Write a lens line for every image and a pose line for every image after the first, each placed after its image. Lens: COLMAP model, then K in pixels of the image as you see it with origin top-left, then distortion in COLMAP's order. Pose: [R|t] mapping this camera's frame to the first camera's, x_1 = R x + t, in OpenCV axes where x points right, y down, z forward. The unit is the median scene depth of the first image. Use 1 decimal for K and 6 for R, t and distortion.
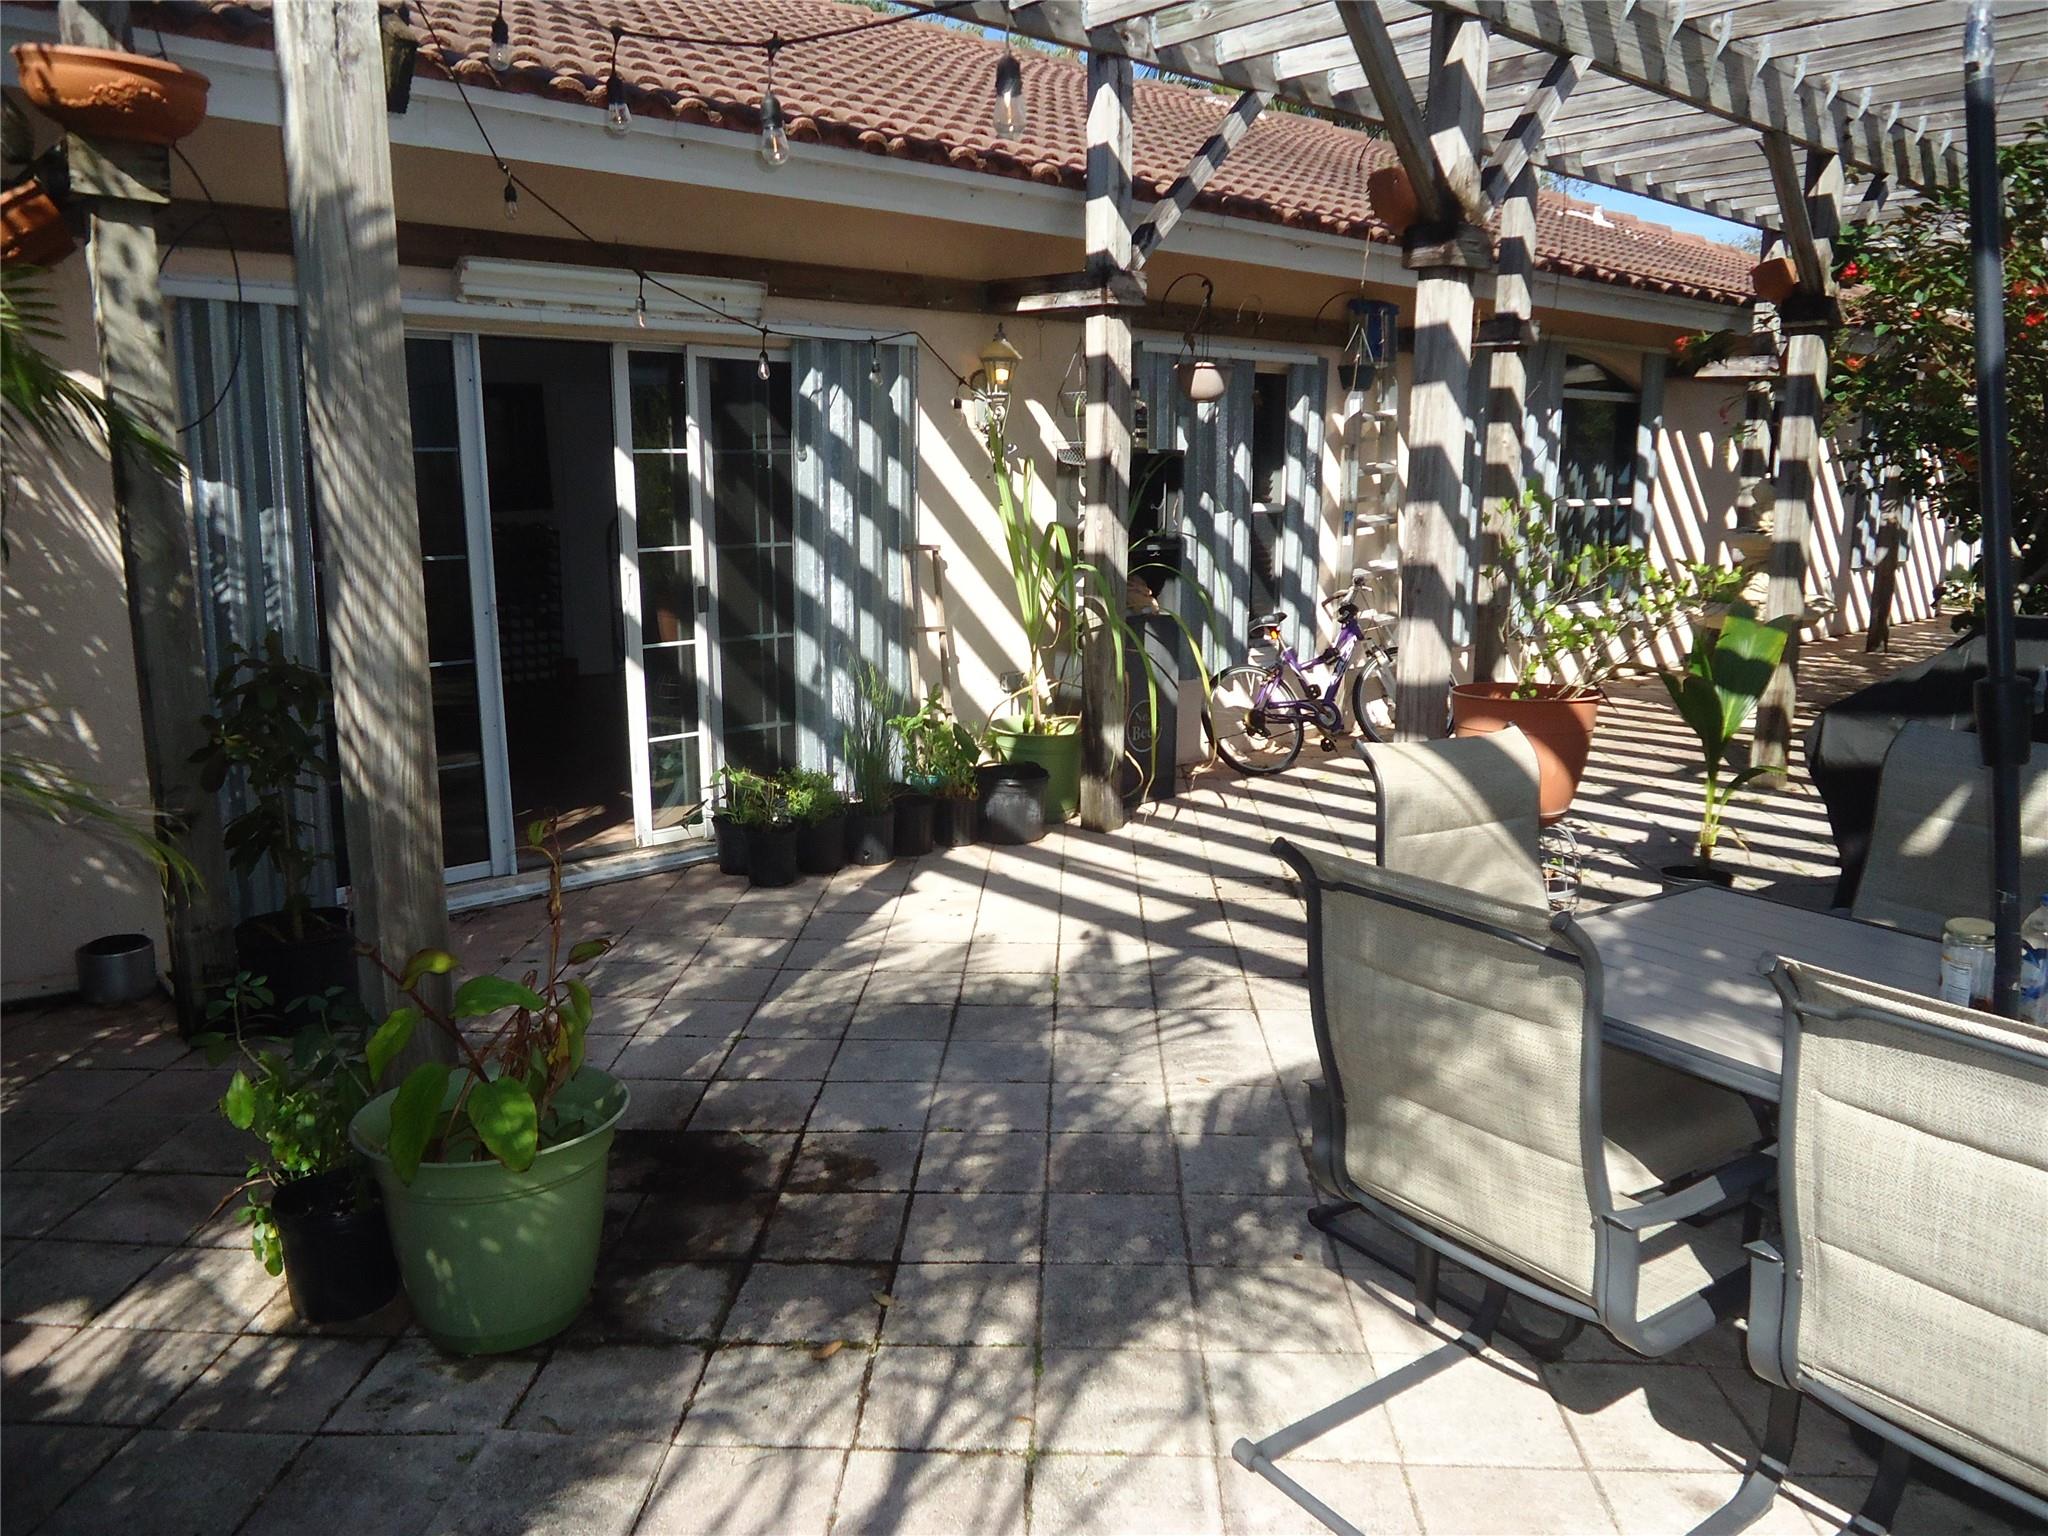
lens RADIAL K [[1490.6, 0, 1026.3], [0, 1490.6, 757.7], [0, 0, 1]] dist [-0.009434, 0.007869]
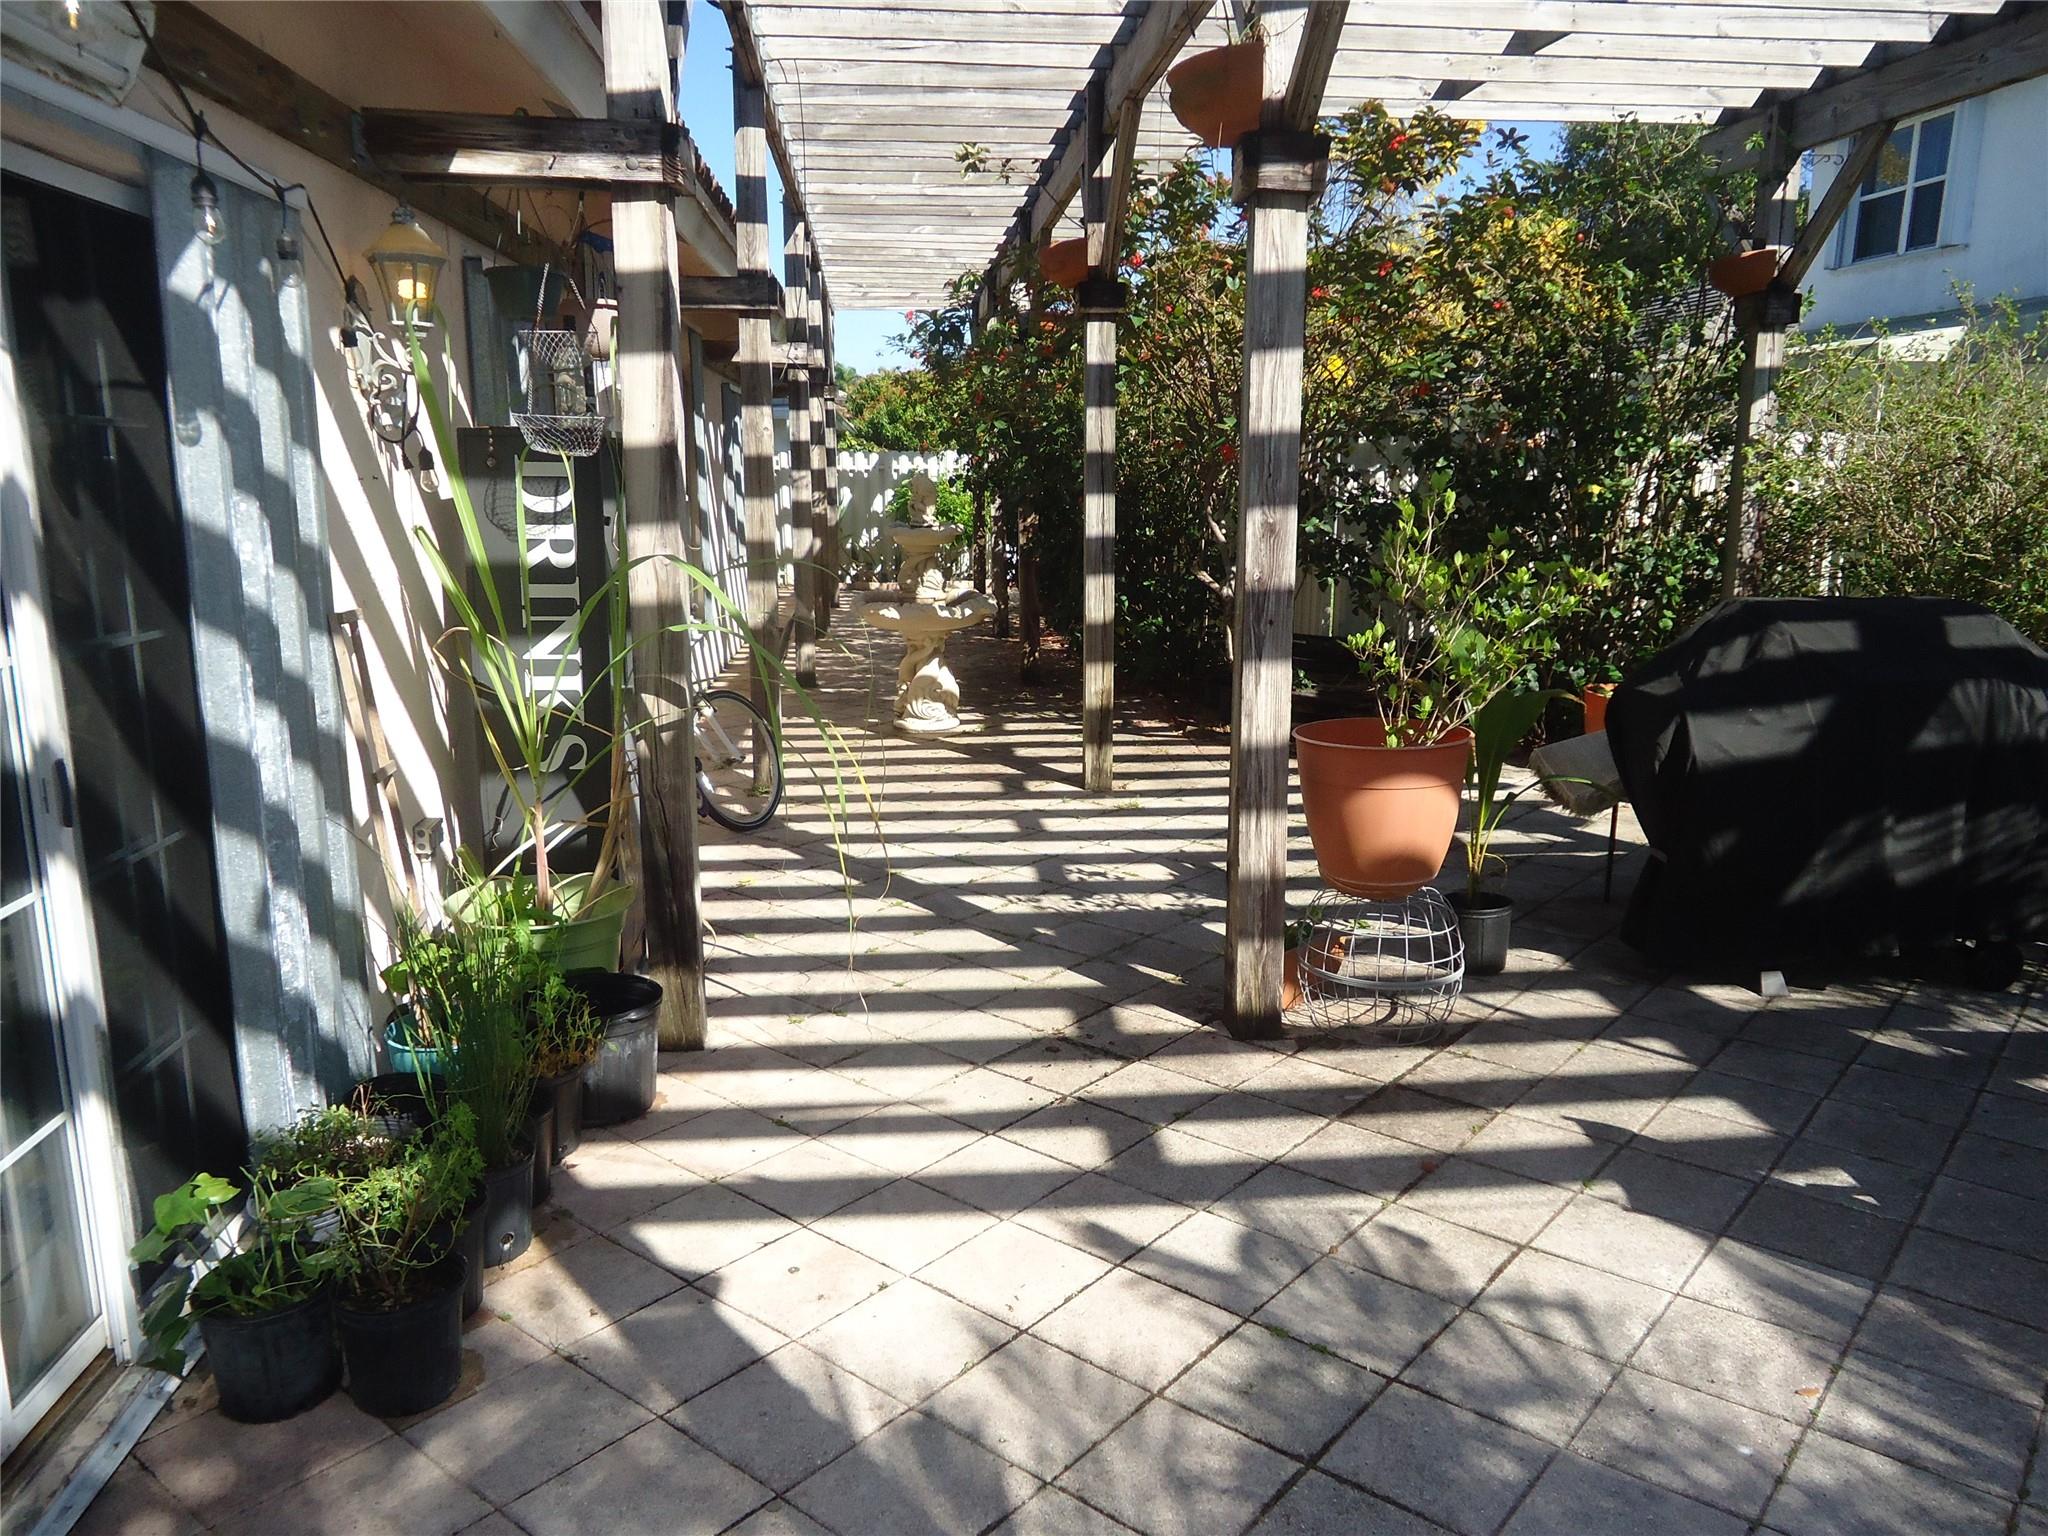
lens RADIAL K [[1490.6, 0, 1023.2], [0, 1490.6, 765.9], [0, 0, 1]] dist [-0.009434, 0.007869]
pose [[0.605886, -0.159623, 0.779373, -0.412841], [0.151832, 0.984858, 0.083674, -0.121304], [-0.780929, 0.067637, 0.620947, 0.622078]]
